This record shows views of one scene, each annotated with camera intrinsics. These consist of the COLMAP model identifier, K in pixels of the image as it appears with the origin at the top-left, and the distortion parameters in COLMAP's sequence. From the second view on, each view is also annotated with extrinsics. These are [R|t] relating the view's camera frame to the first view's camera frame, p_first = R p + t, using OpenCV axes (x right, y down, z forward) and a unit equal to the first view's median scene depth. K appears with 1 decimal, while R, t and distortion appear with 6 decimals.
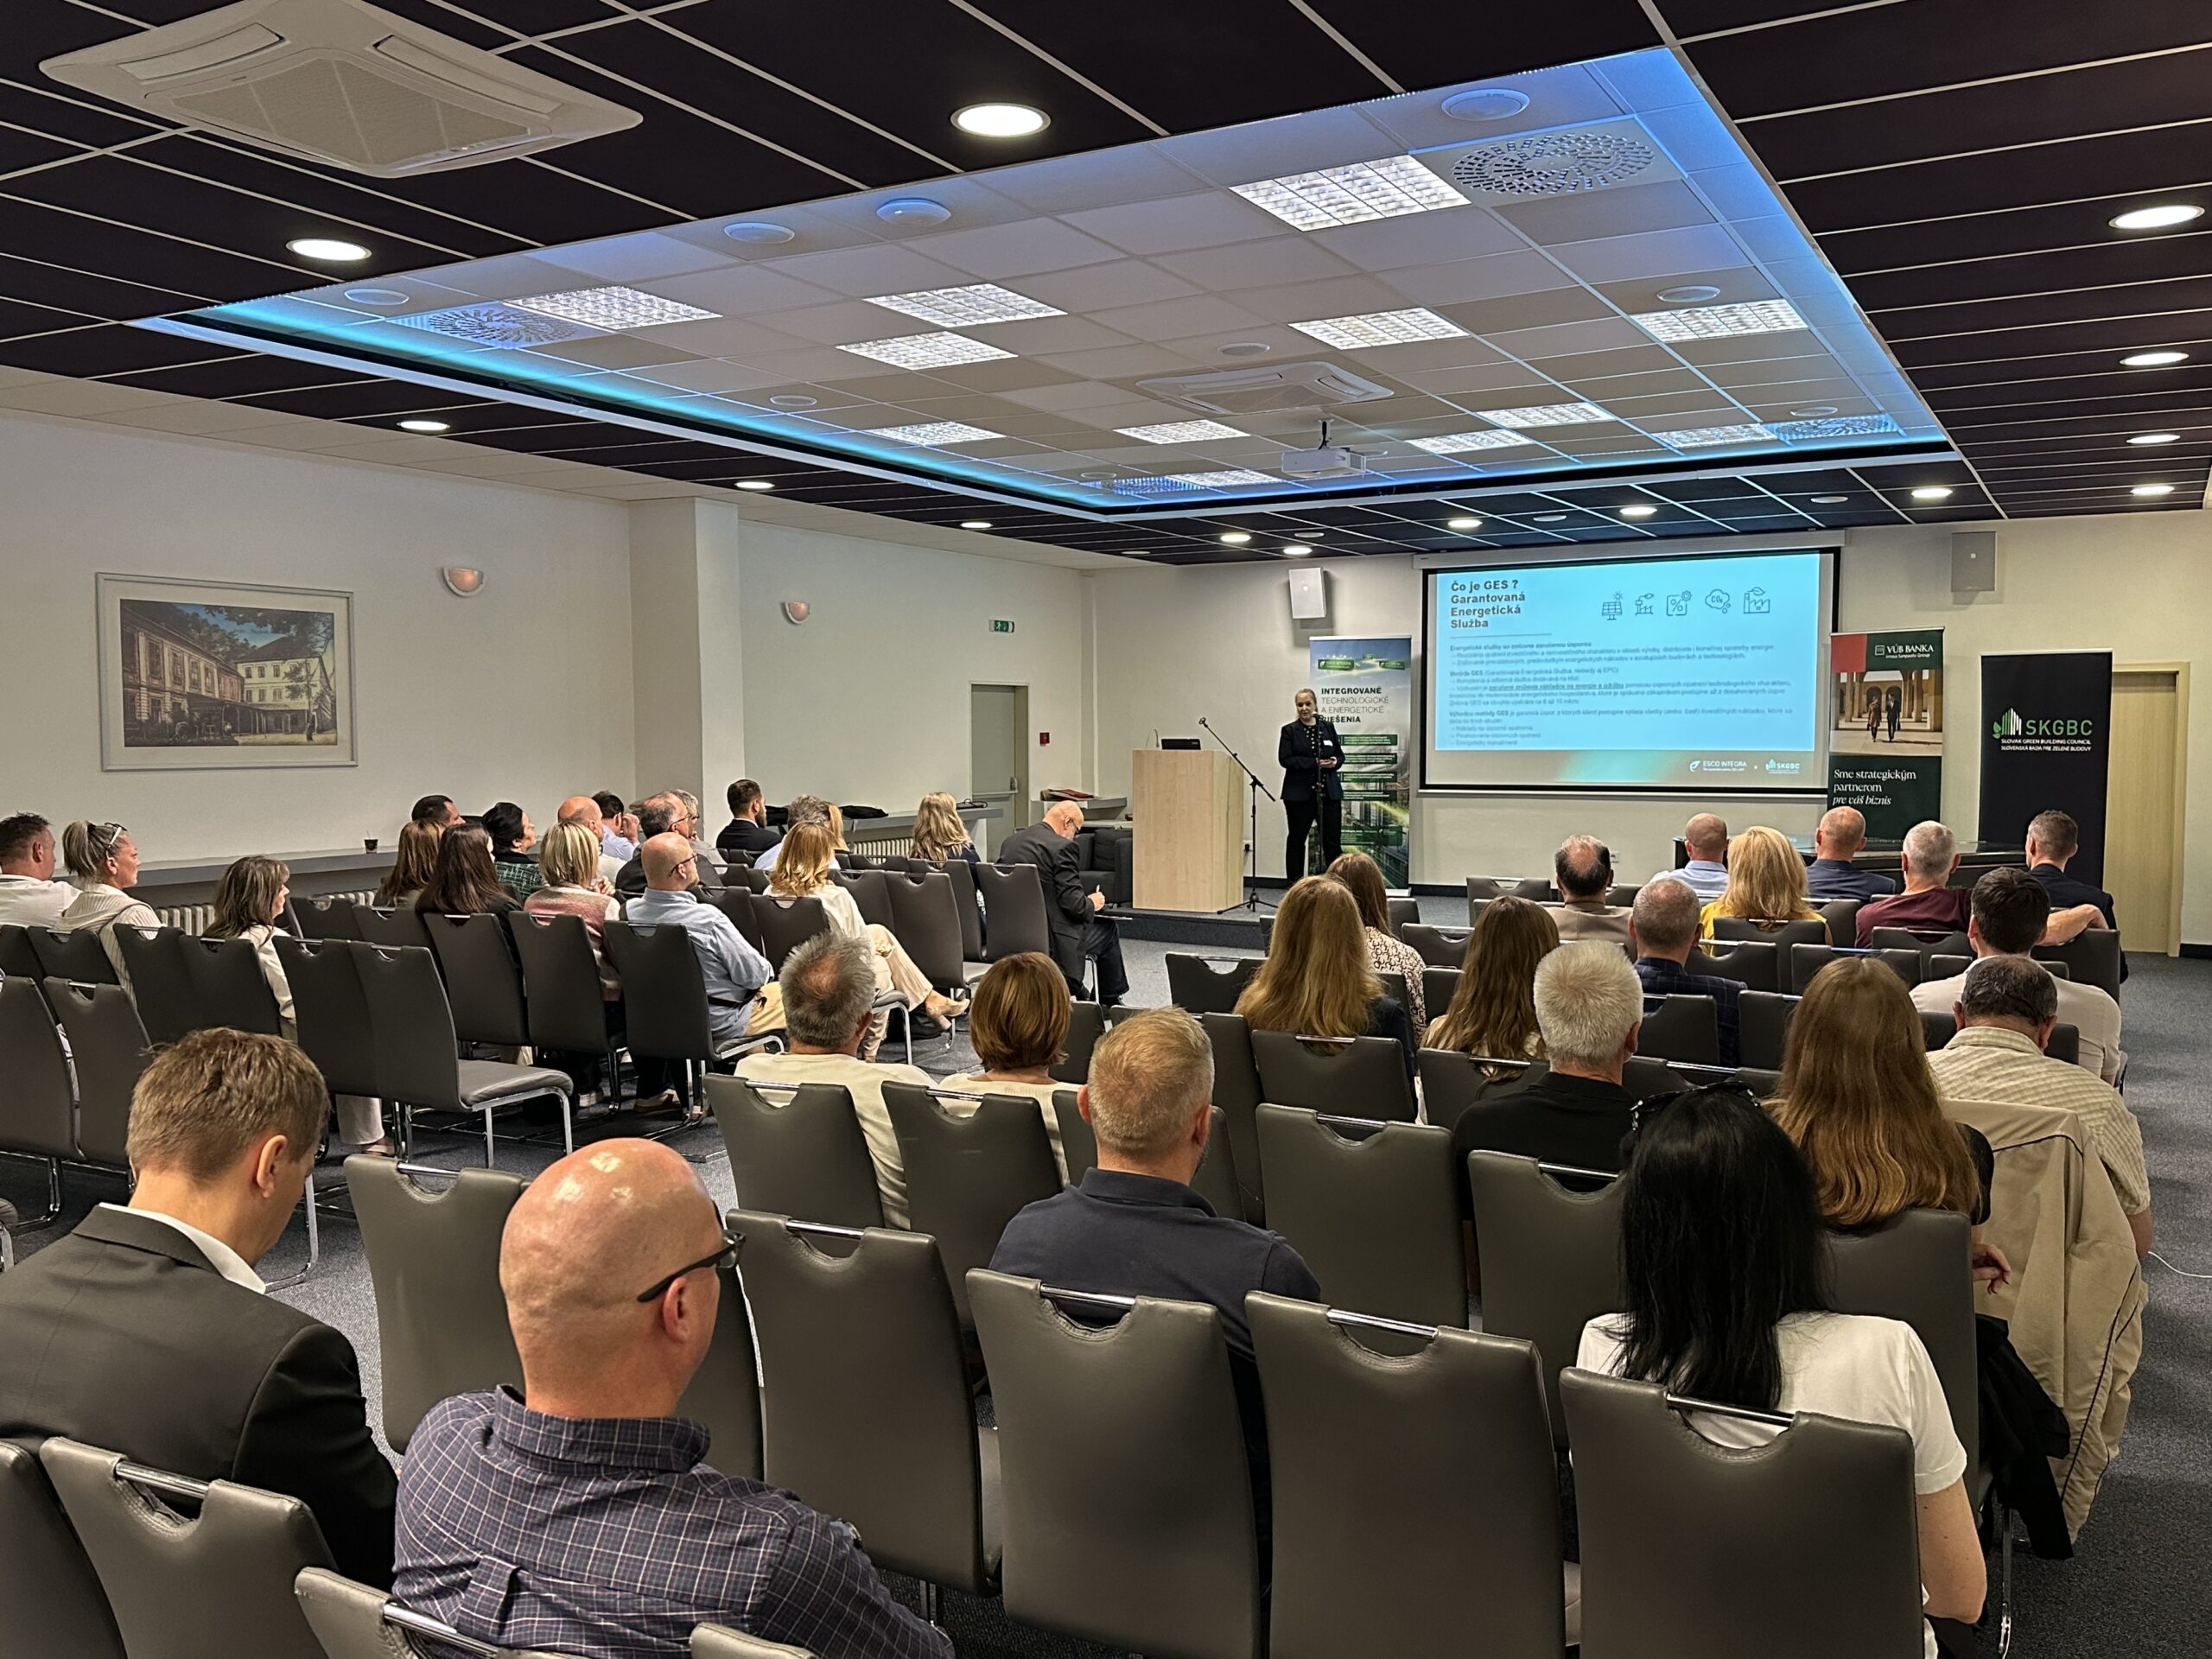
lens RADIAL K [[1845.4, 0, 1095.2], [0, 1845.4, 841.7], [0, 0, 1]] dist [0.143951, -0.234551]
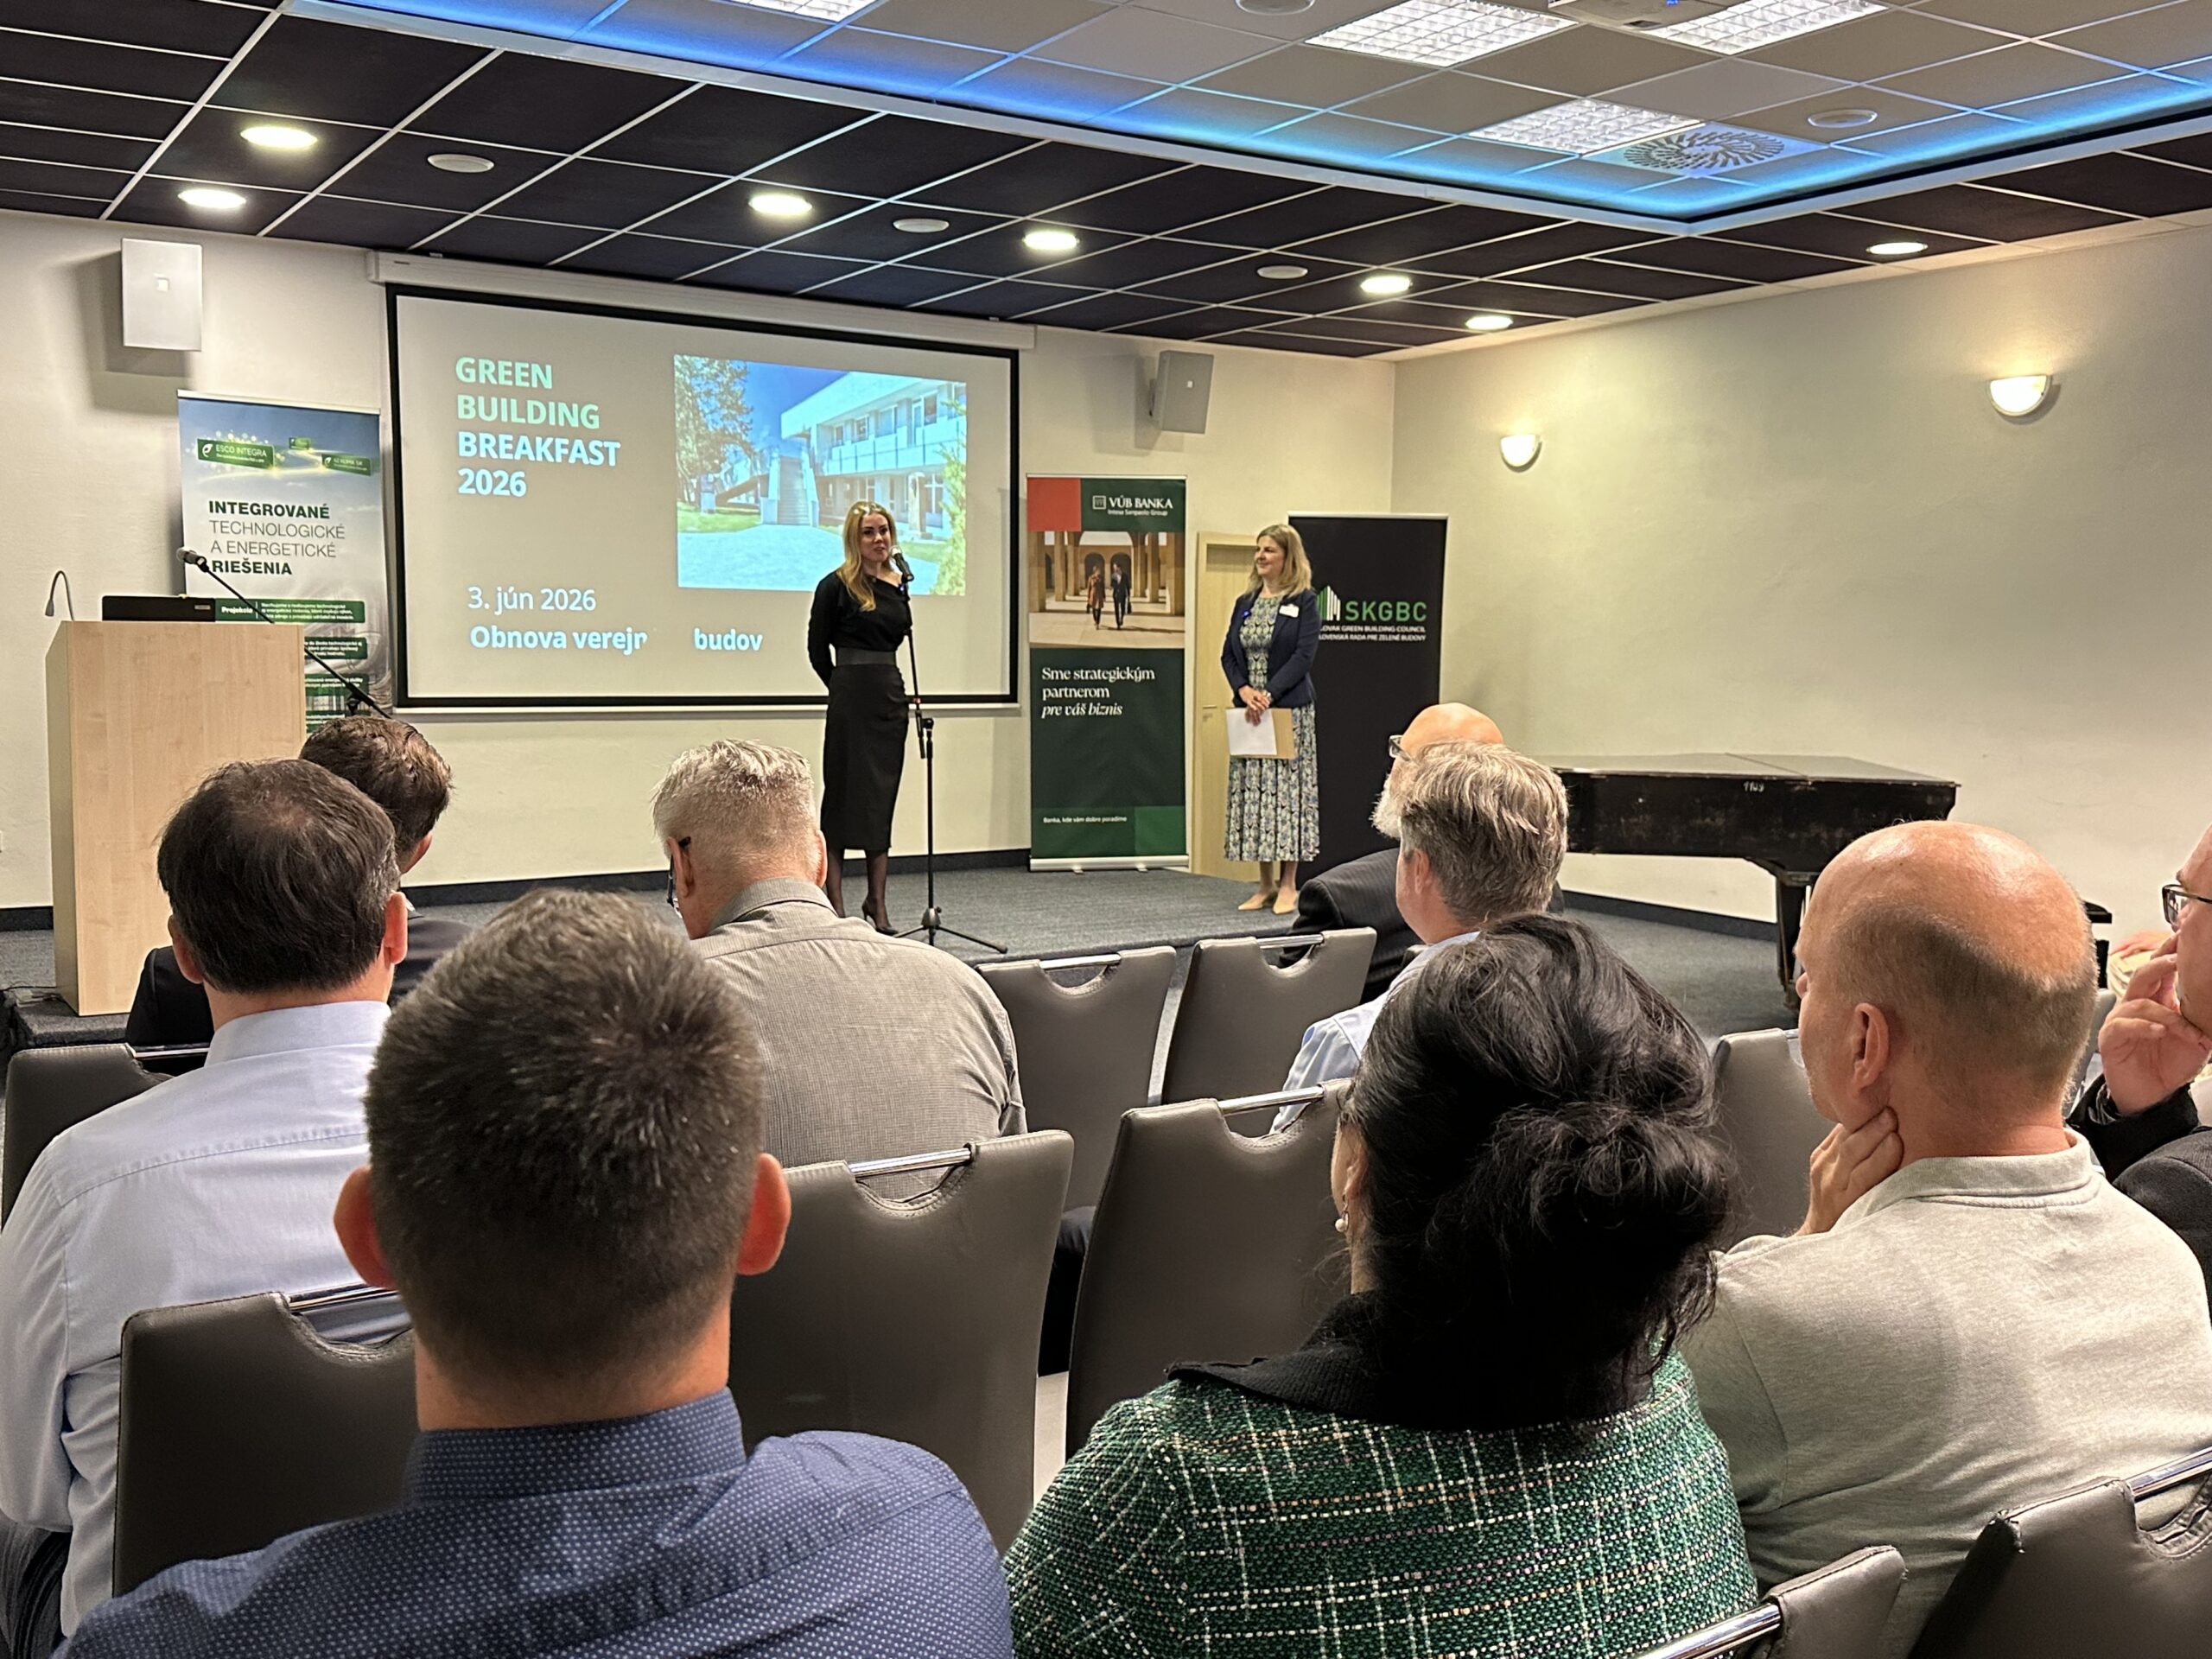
lens RADIAL K [[2061.6, 0, 1117.9], [0, 2061.6, 842.8], [0, 0, 1]] dist [0.059860, 0.000000]
pose [[0.462058, -0.077908, 0.883421, -0.305991], [0.044155, 0.996919, 0.064822, -0.023148], [-0.885750, 0.009056, 0.464075, 0.654070]]
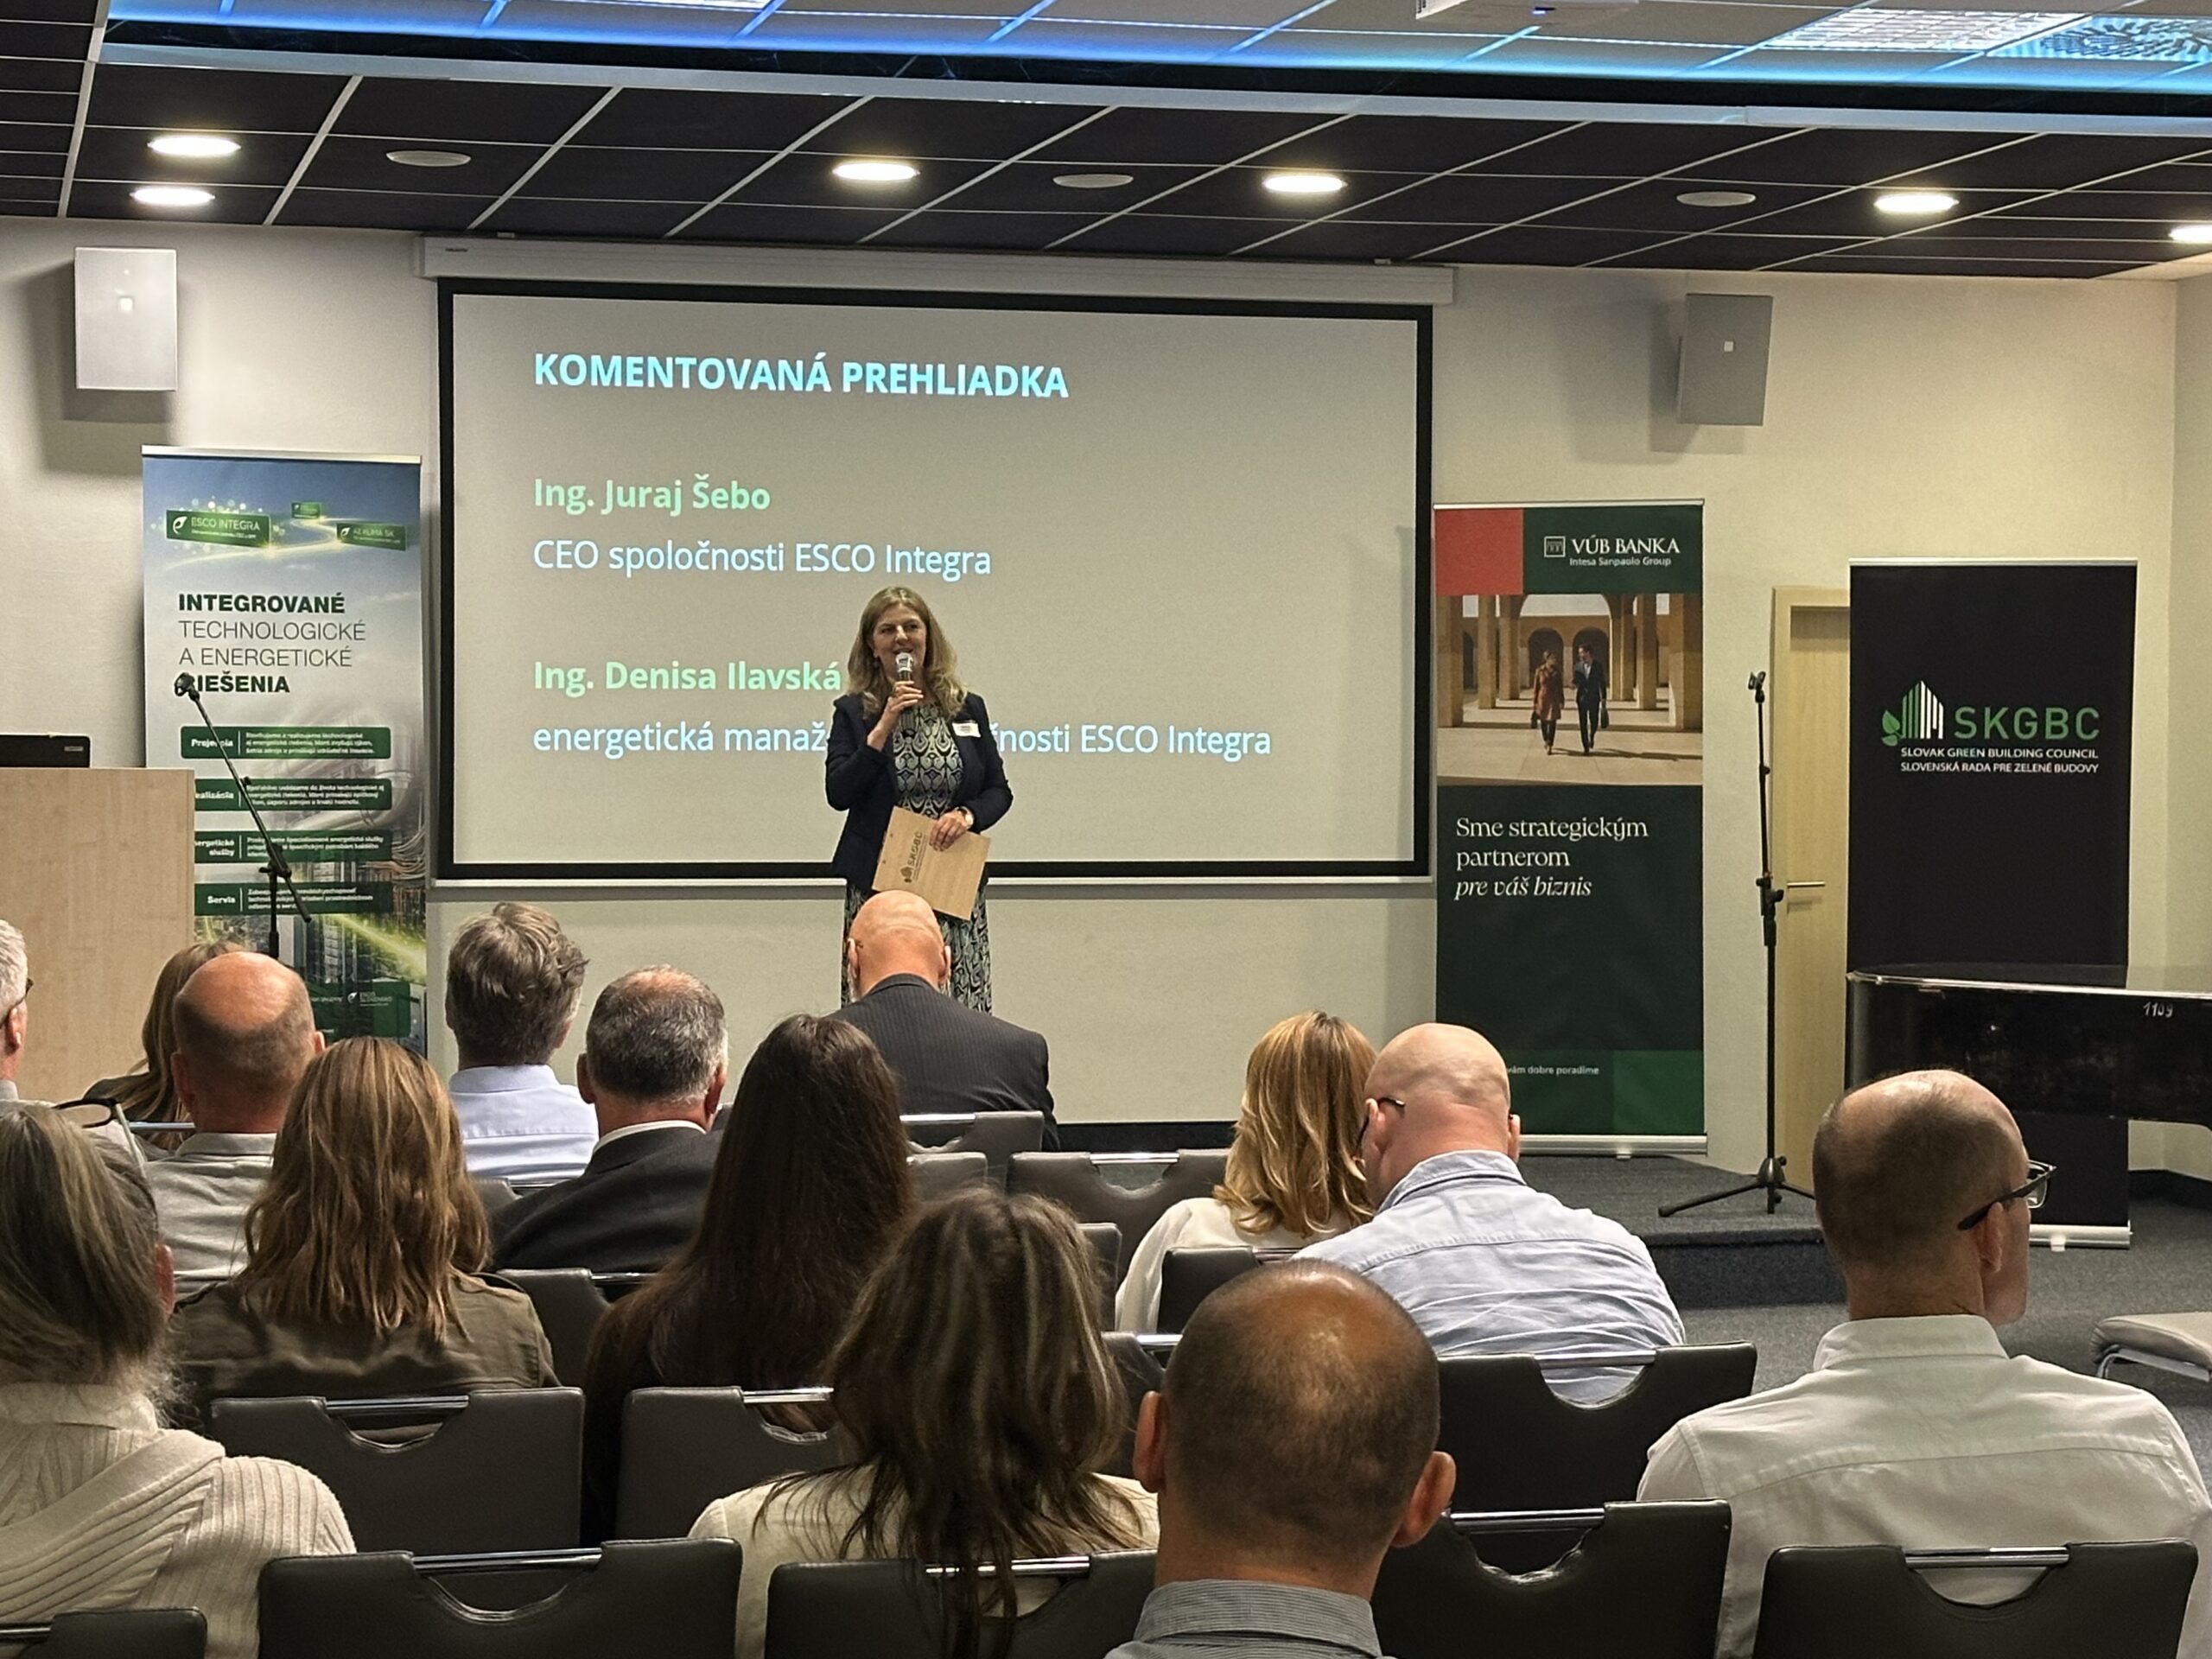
lens RADIAL K [[4694.8, 0, 1079.2], [0, 4694.8, 845.7], [0, 0, 1]] dist [0.139626, 0.000000]
pose [[0.733299, -0.010540, 0.679825, -0.434079], [0.035337, 0.999119, -0.022626, -0.011214], [-0.678988, 0.040615, 0.733025, 0.282212]]
